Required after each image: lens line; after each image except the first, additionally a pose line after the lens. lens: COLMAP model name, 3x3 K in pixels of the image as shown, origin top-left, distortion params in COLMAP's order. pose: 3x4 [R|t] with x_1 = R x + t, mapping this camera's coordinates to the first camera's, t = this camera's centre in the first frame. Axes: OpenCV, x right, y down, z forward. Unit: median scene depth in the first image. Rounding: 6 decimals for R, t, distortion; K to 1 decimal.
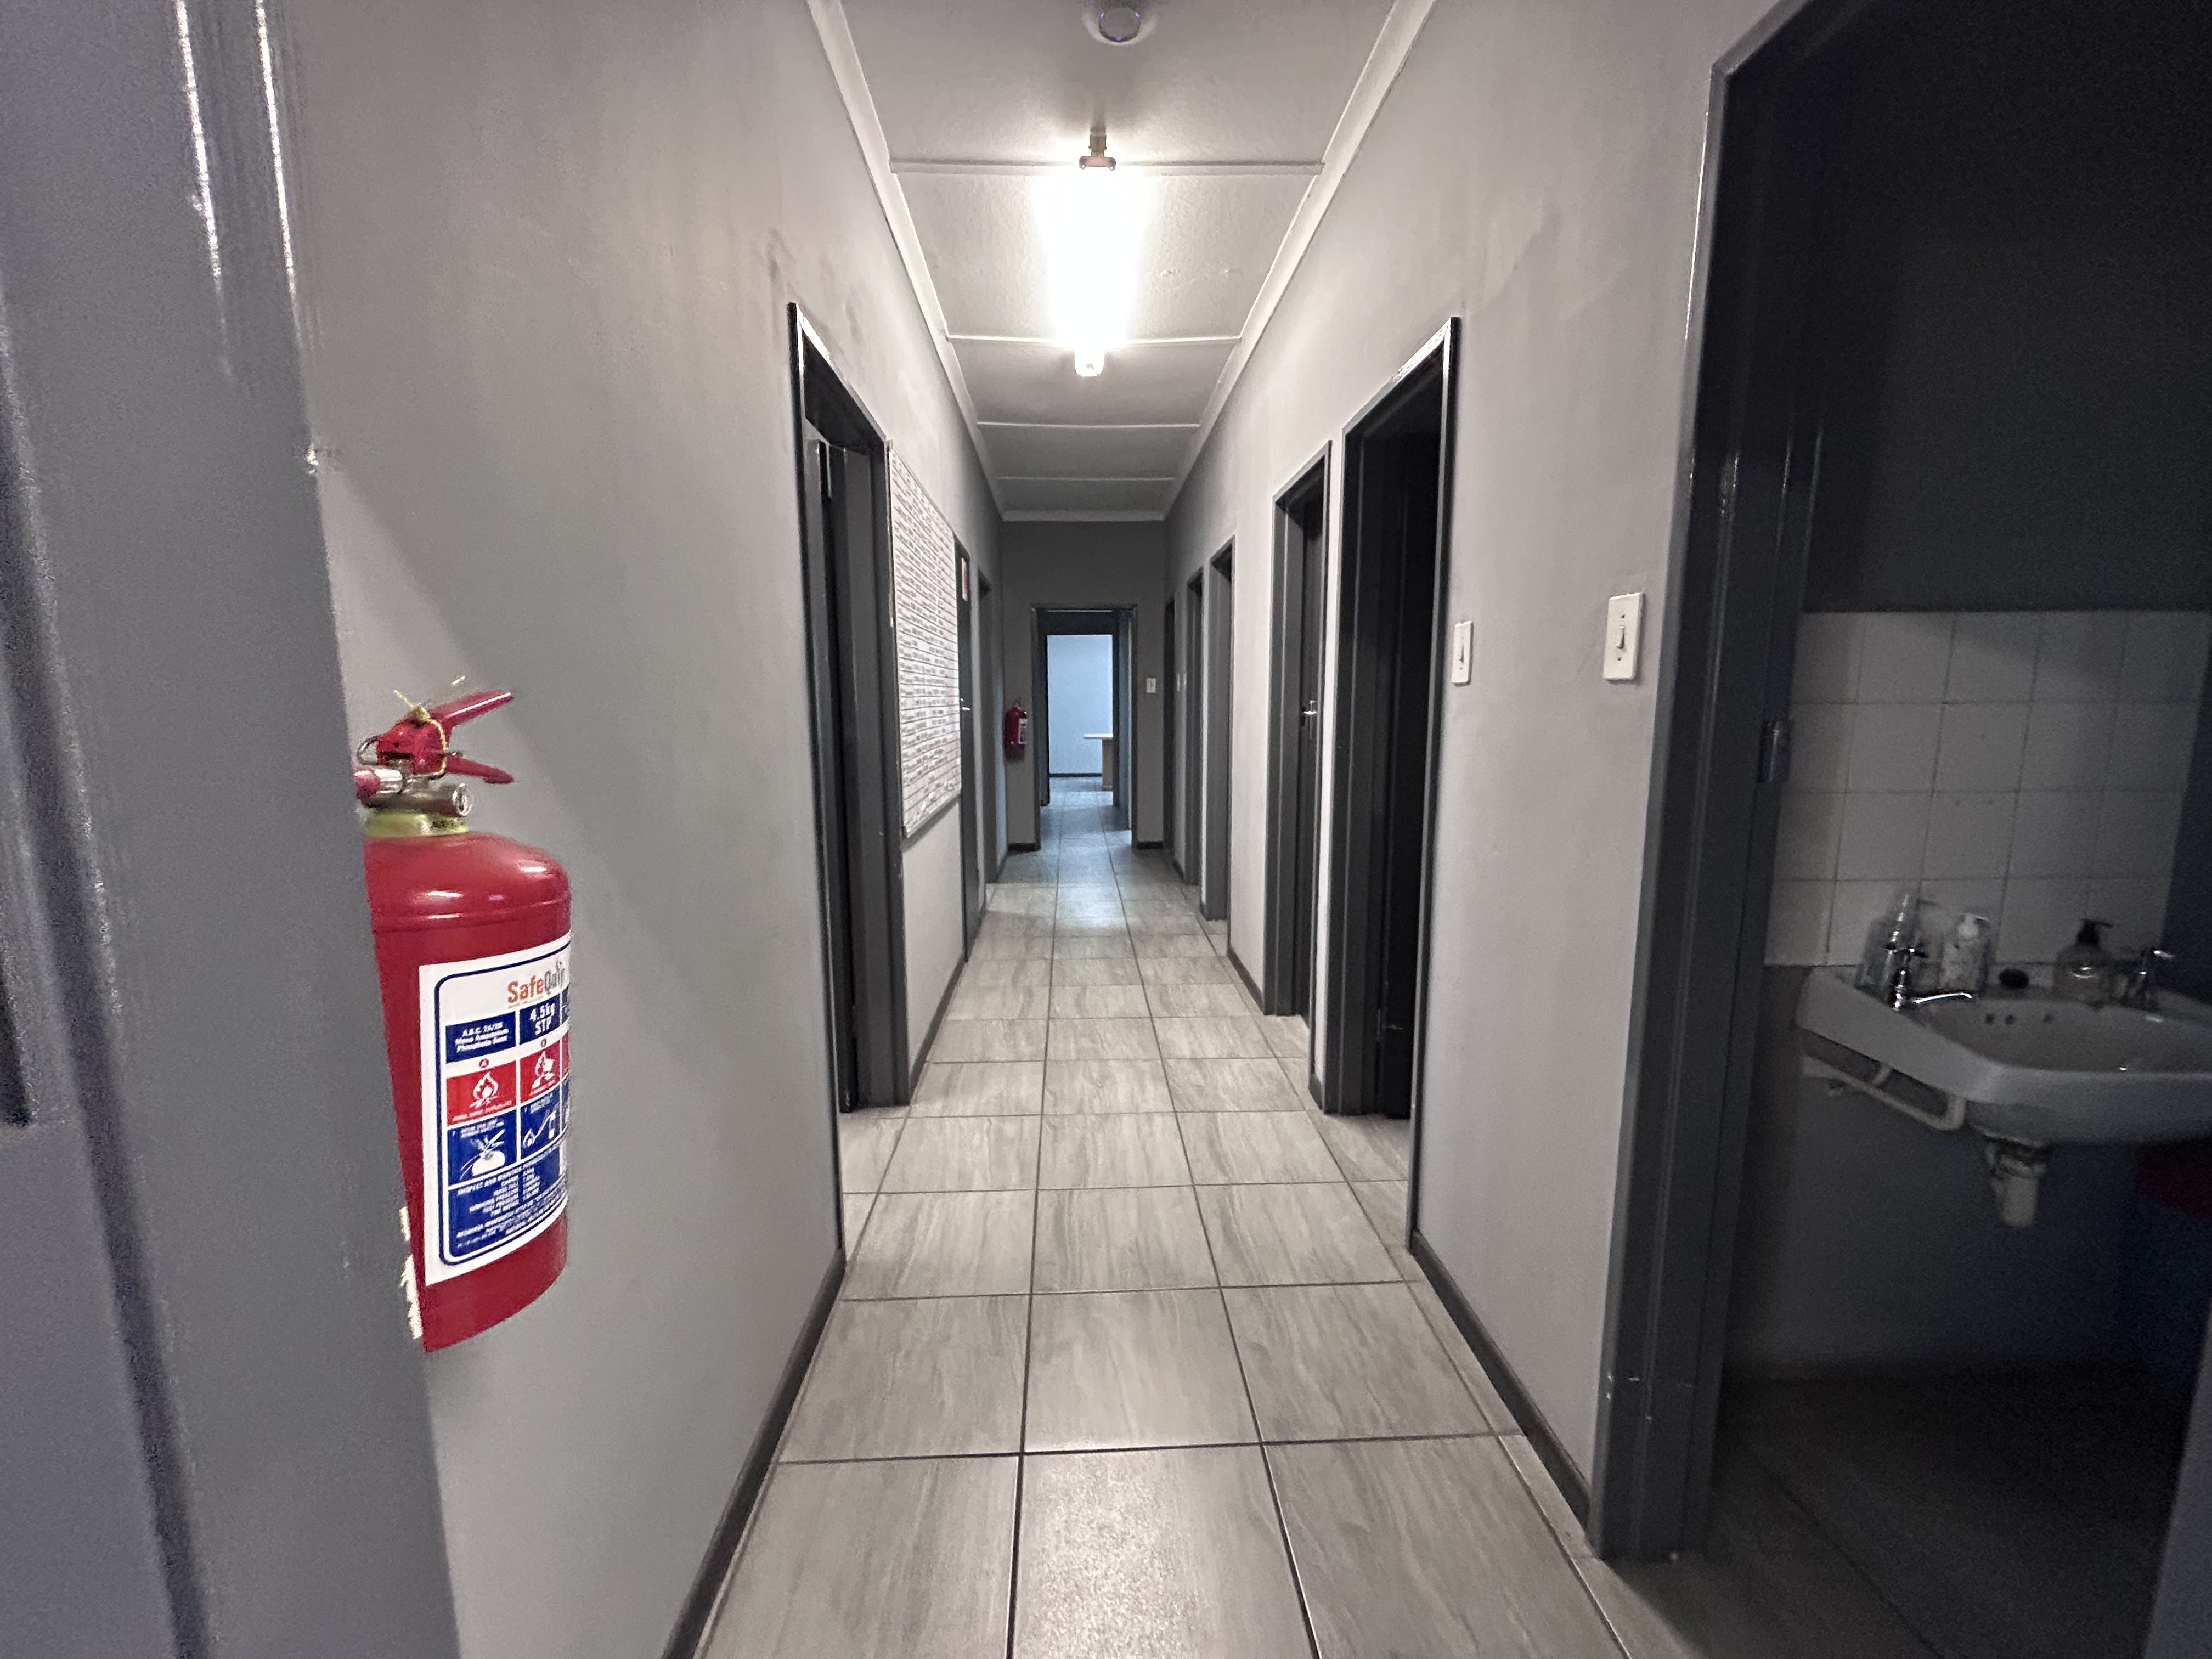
lens RADIAL K [[886.4, 0, 1106.0], [0, 886.4, 829.5], [0, 0, 1]] dist [-0.002475, -0.000203]
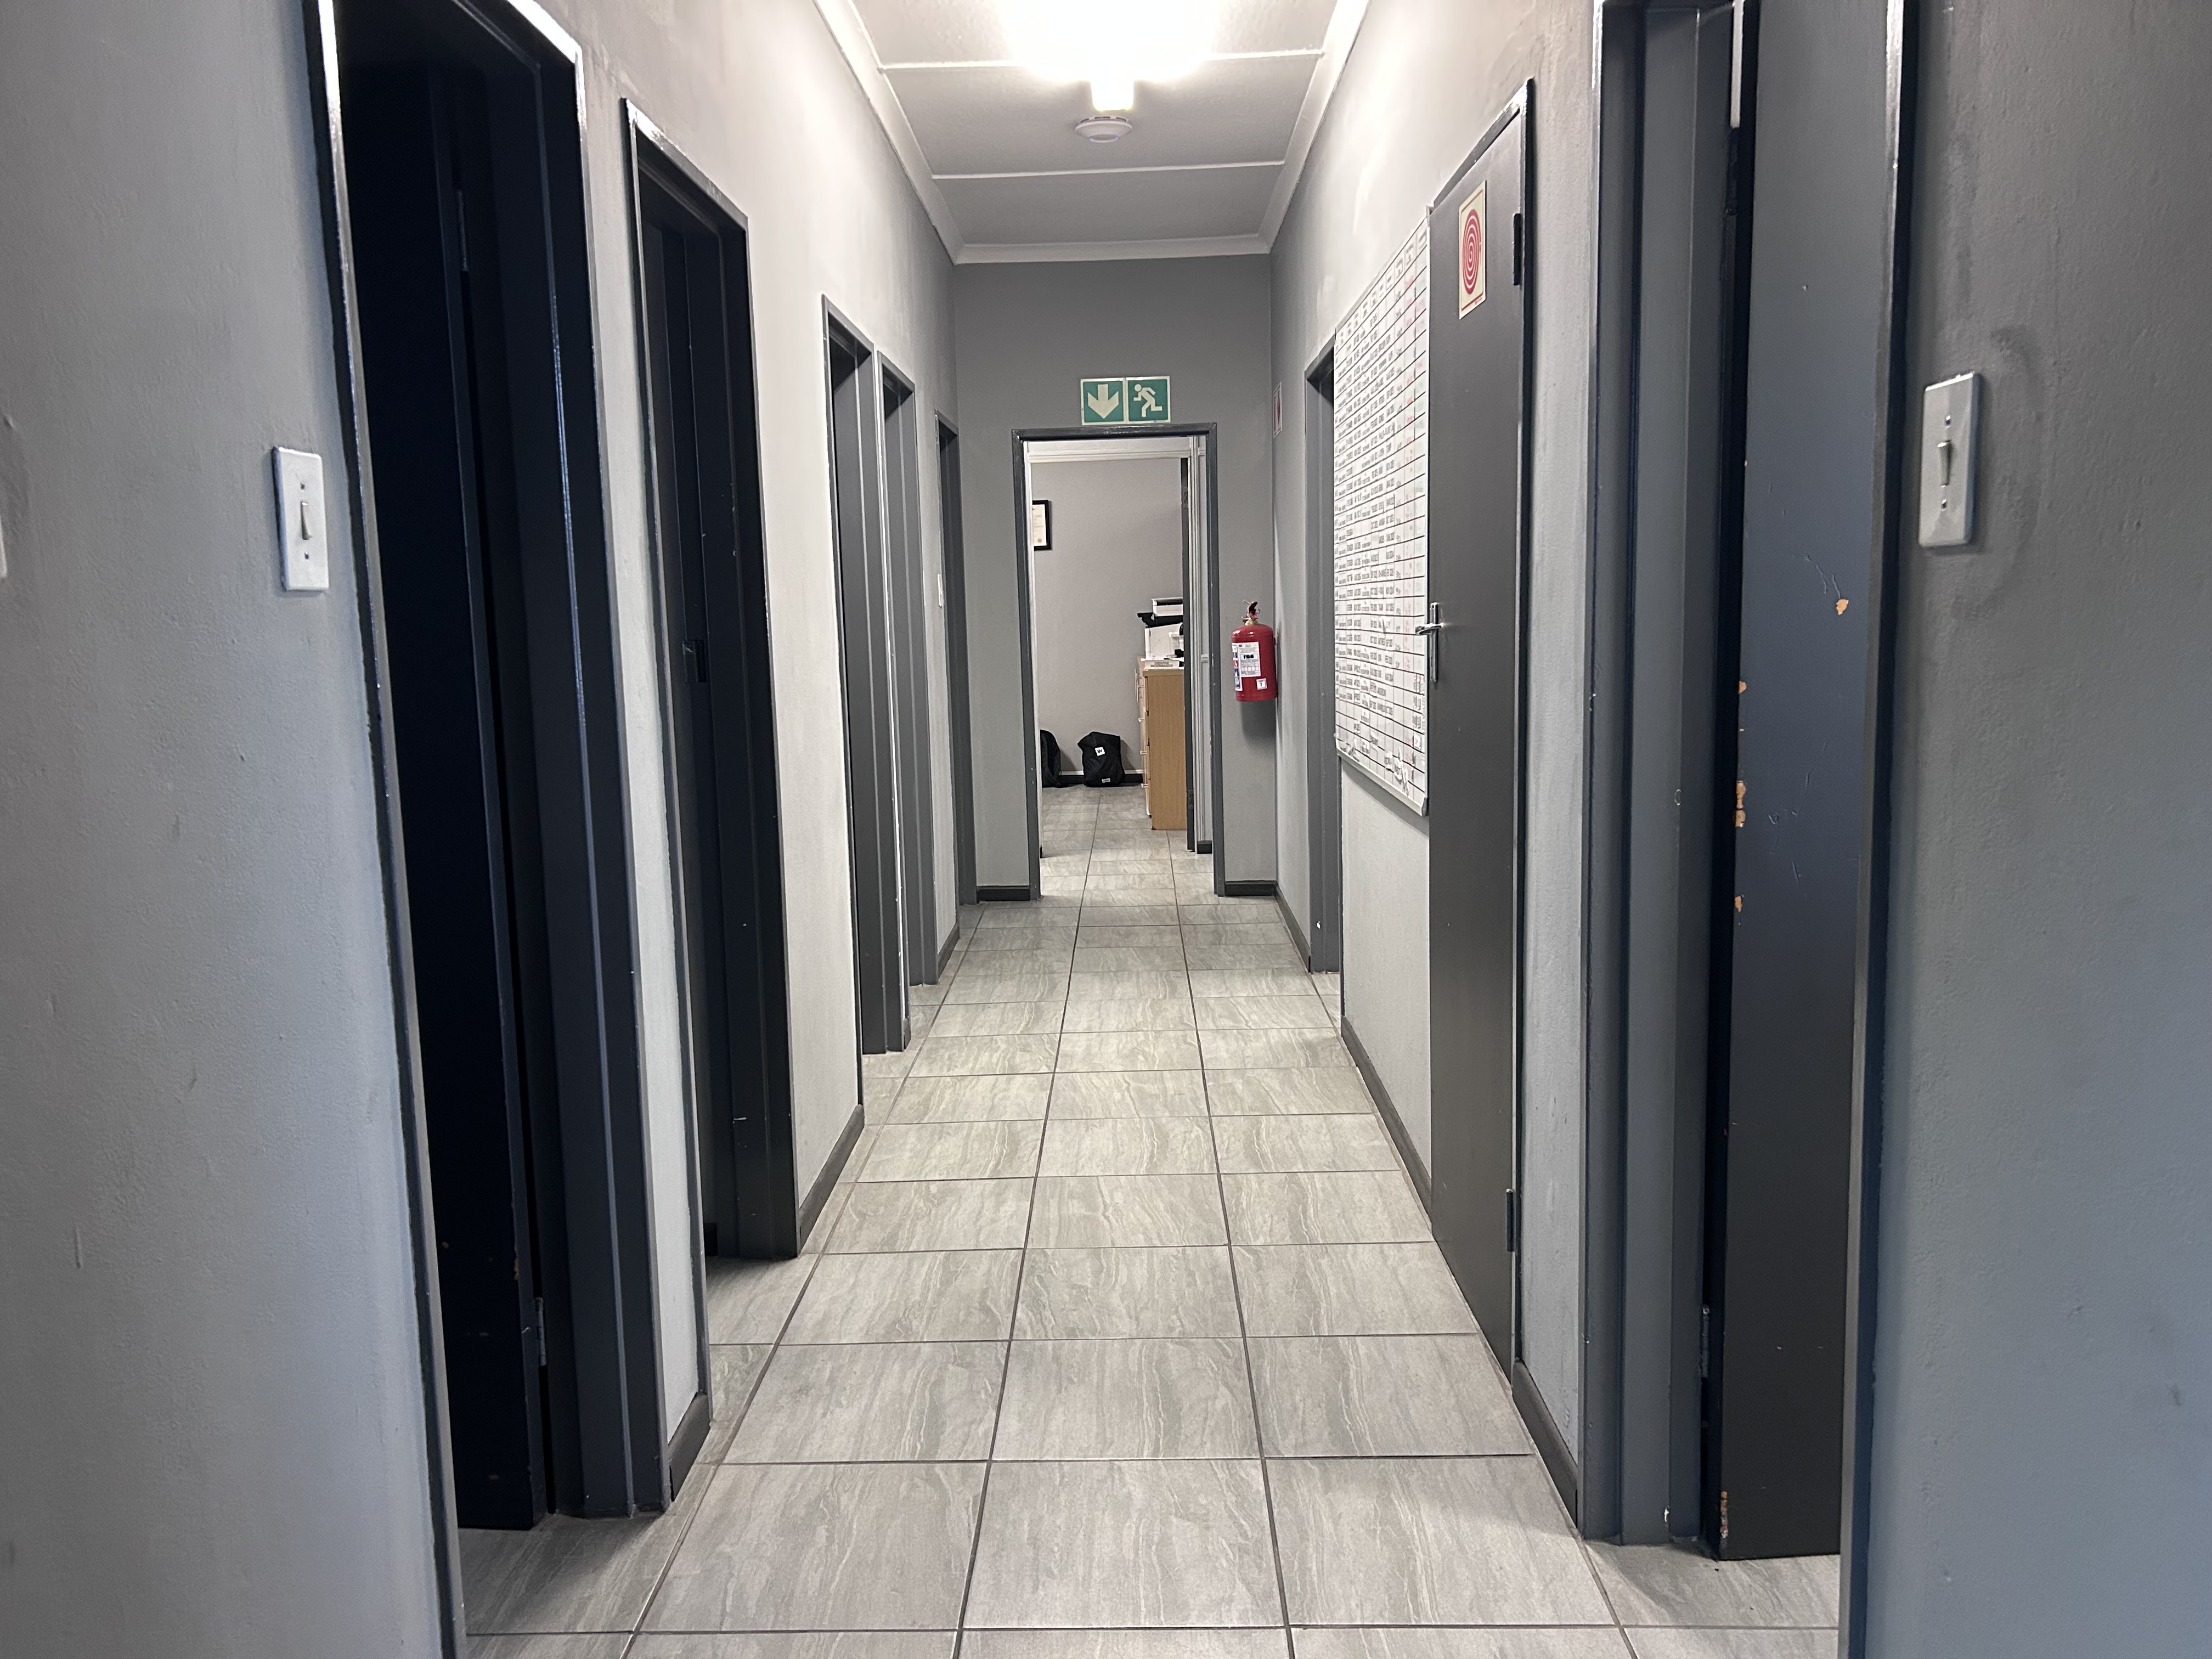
lens RADIAL K [[1646.6, 0, 1111.8], [0, 1646.6, 819.4], [0, 0, 1]] dist [0.052663, -0.052851]
pose [[-0.997690, 0.034964, 0.058241, -0.077097], [0.049634, 0.960563, 0.273595, -0.337015], [-0.046378, 0.275854, -0.960080, 2.240973]]
